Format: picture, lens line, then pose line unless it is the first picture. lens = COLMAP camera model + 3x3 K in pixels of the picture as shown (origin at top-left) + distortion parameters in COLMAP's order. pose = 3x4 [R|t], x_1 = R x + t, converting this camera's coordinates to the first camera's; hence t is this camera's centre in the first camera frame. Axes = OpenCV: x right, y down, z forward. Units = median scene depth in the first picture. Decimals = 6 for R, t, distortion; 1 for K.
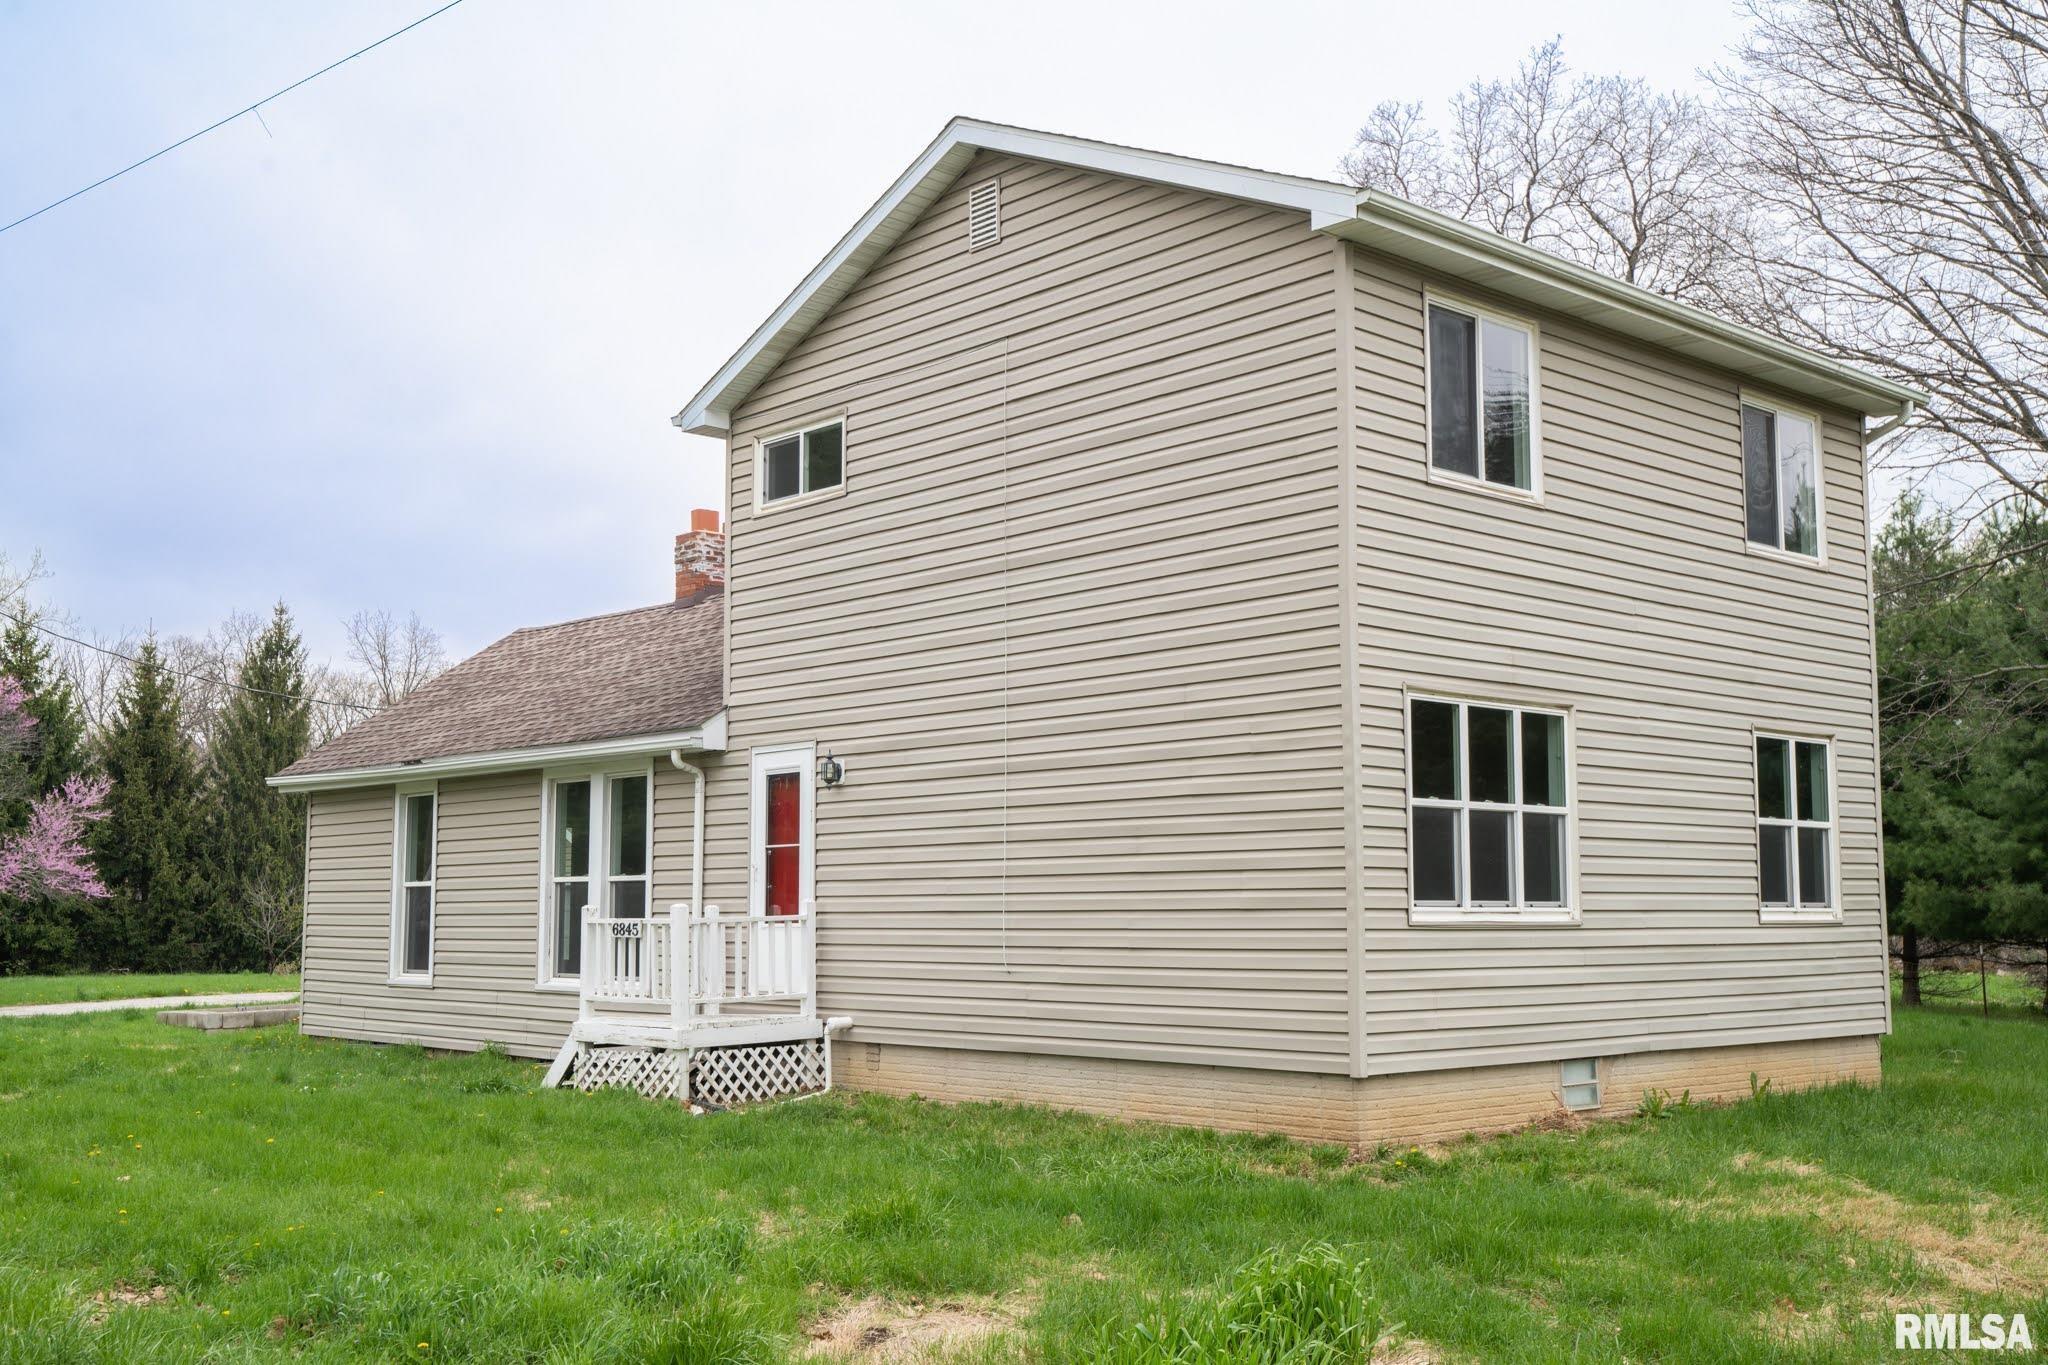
lens RADIAL K [[2040.6, 0, 1024.0], [0, 2040.6, 682.5], [0, 0, 1]] dist [0.056800, -0.000978]
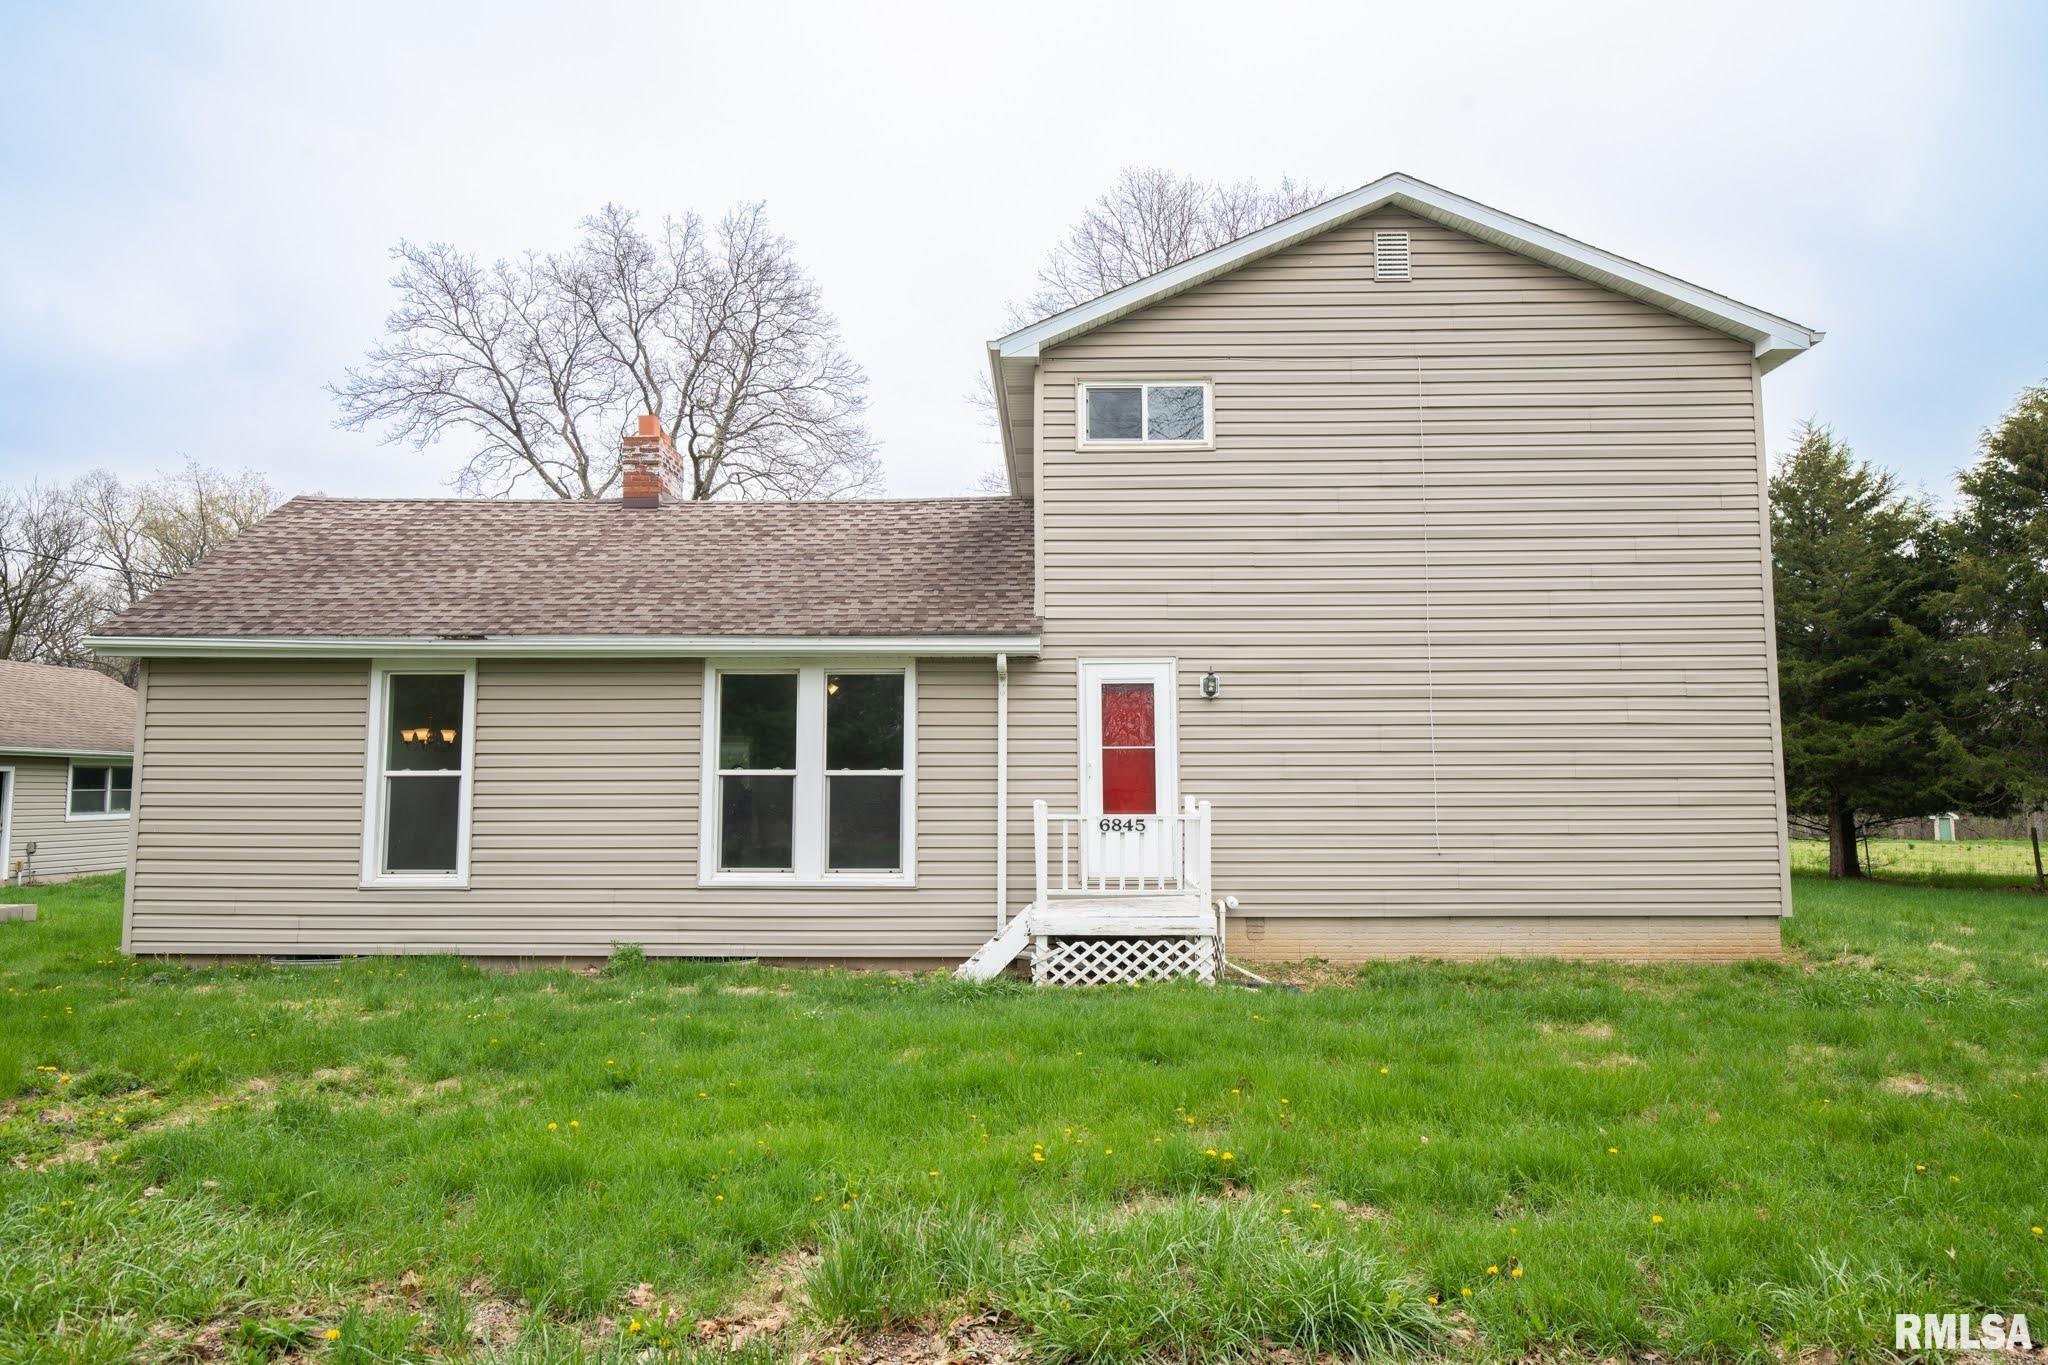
lens RADIAL K [[1156.6, 0, 1024.0], [0, 1156.6, 682.5], [0, 0, 1]] dist [0.002428, 0.000124]
pose [[0.689494, 0.066976, 0.721188, -0.640852], [-0.081104, 0.996593, -0.015013, 0.060528], [-0.719736, -0.048140, 0.692576, 0.623623]]
